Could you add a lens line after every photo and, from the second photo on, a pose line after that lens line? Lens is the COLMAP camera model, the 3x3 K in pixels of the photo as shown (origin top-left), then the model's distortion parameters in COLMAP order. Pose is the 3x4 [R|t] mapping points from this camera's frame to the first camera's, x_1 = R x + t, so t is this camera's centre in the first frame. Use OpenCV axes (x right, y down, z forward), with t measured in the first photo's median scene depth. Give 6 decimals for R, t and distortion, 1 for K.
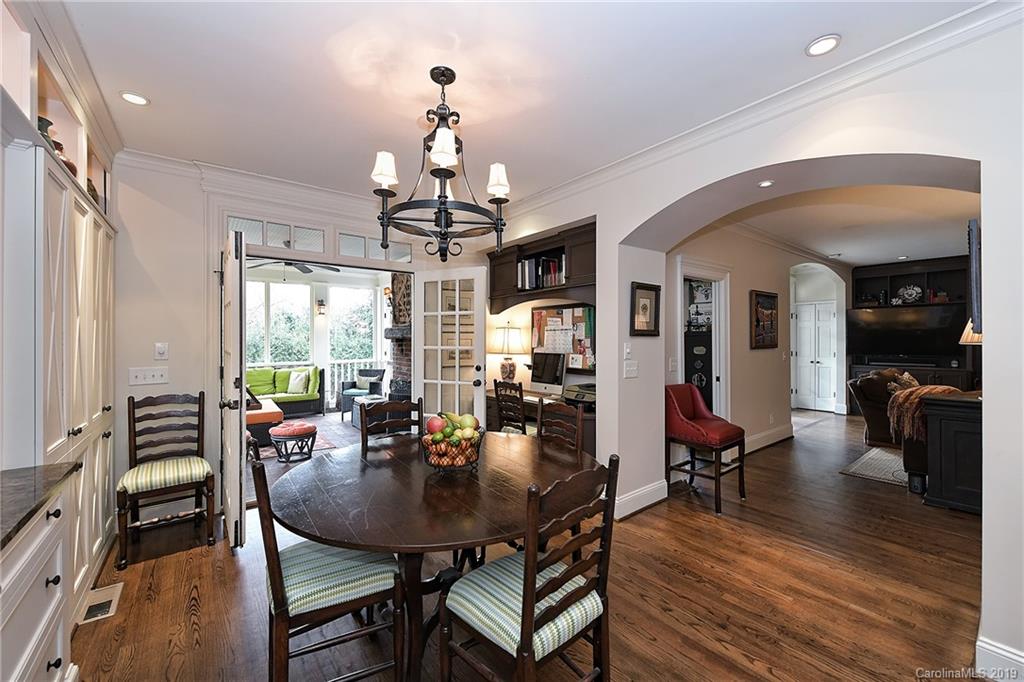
lens RADIAL K [[405.8, 0, 514.0], [0, 405.8, 336.7], [0, 0, 1]] dist [-0.002103, -0.000213]
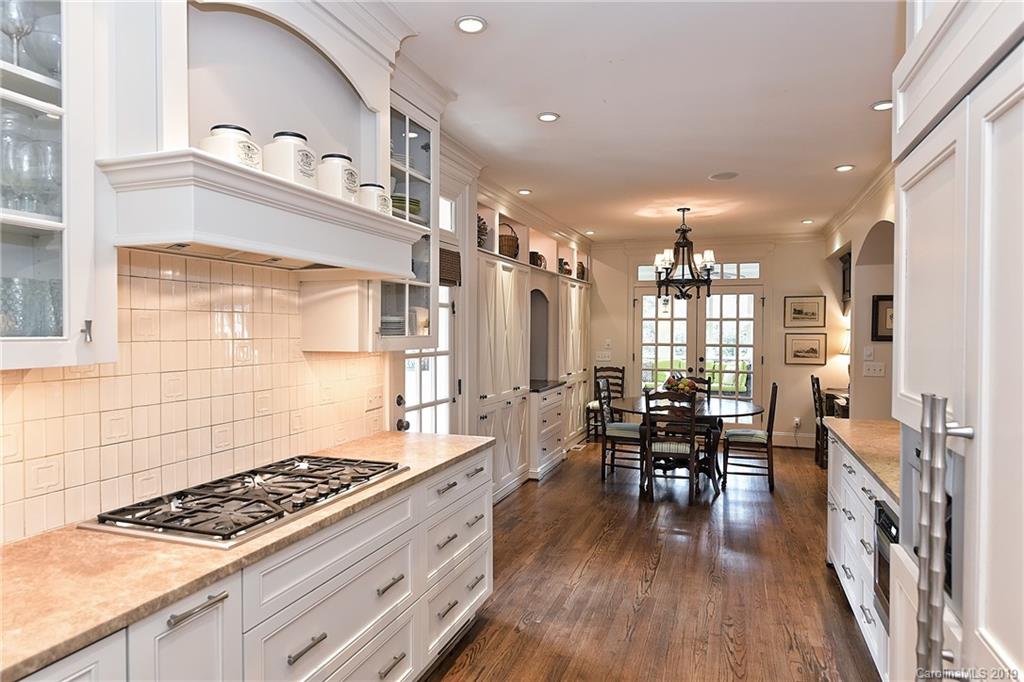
lens RADIAL K [[606.1, 0, 512.0], [0, 606.1, 341.0], [0, 0, 1]] dist [-0.002506, -0.000677]
pose [[0.531598, 0.020826, -0.846741, 1.364662], [-0.003218, 0.999740, 0.022569, -0.041898], [0.846990, -0.009273, 0.531527, -0.938667]]
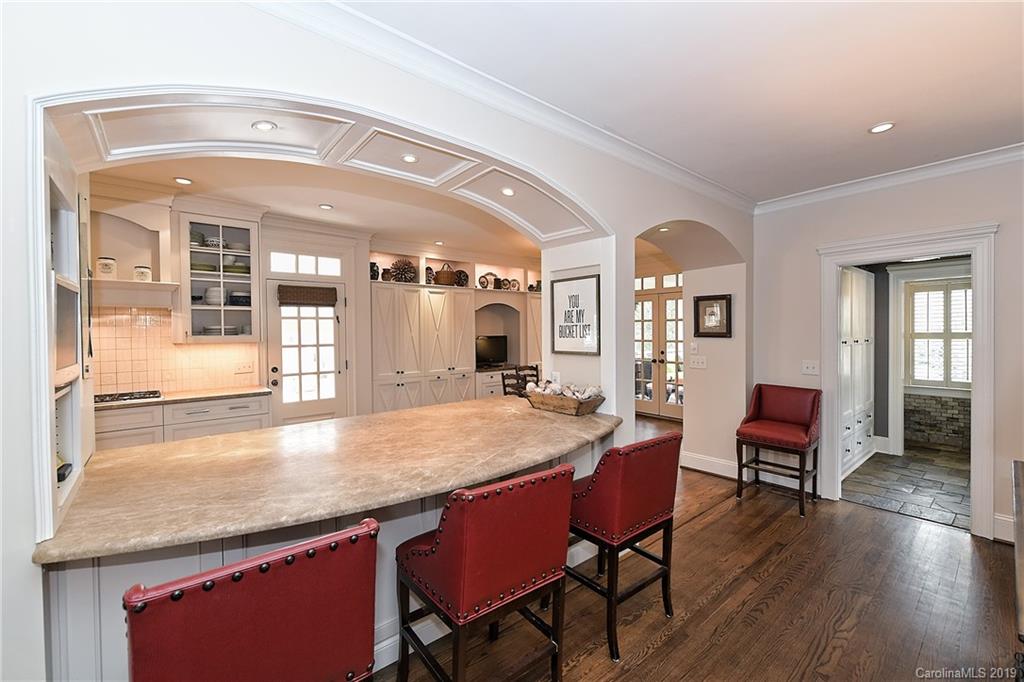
lens RADIAL K [[419.9, 0, 516.2], [0, 419.9, 338.2], [0, 0, 1]] dist [0.002474, 0.000158]
pose [[0.025944, 0.017308, -0.999514, 1.841029], [0.011139, 0.999783, 0.017602, -0.032075], [0.999601, -0.011590, 0.025746, 0.410668]]
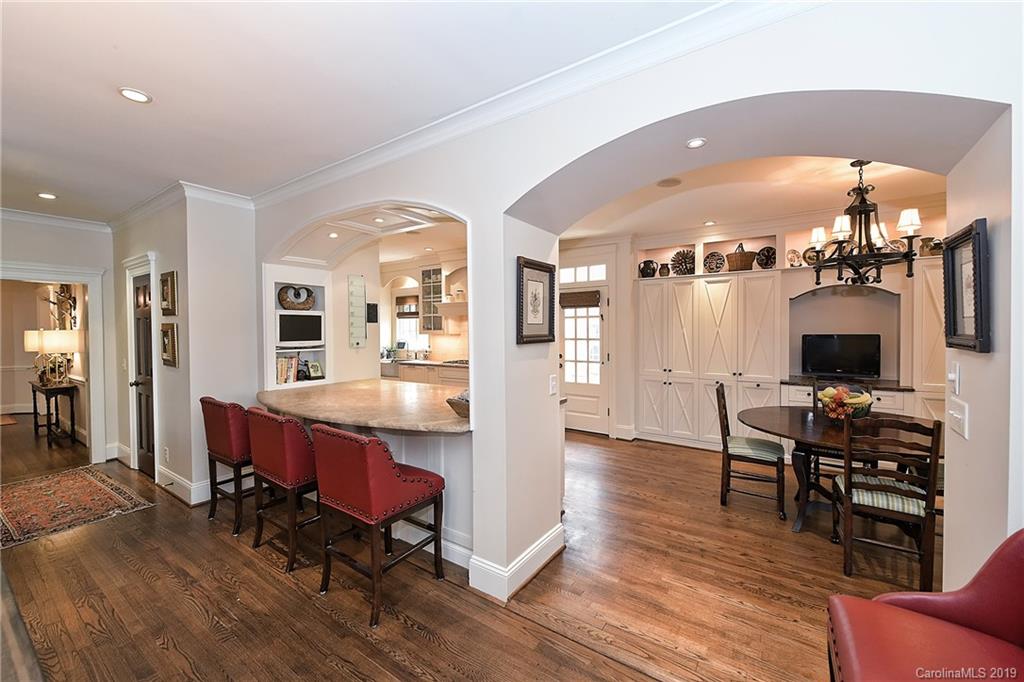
lens RADIAL K [[405.8, 0, 514.0], [0, 405.8, 336.7], [0, 0, 1]] dist [-0.002103, -0.000213]
pose [[-0.955309, 0.012850, -0.295329, 1.054886], [0.008076, 0.999816, 0.017379, -0.031957], [0.295498, 0.014217, -0.955238, 1.460760]]
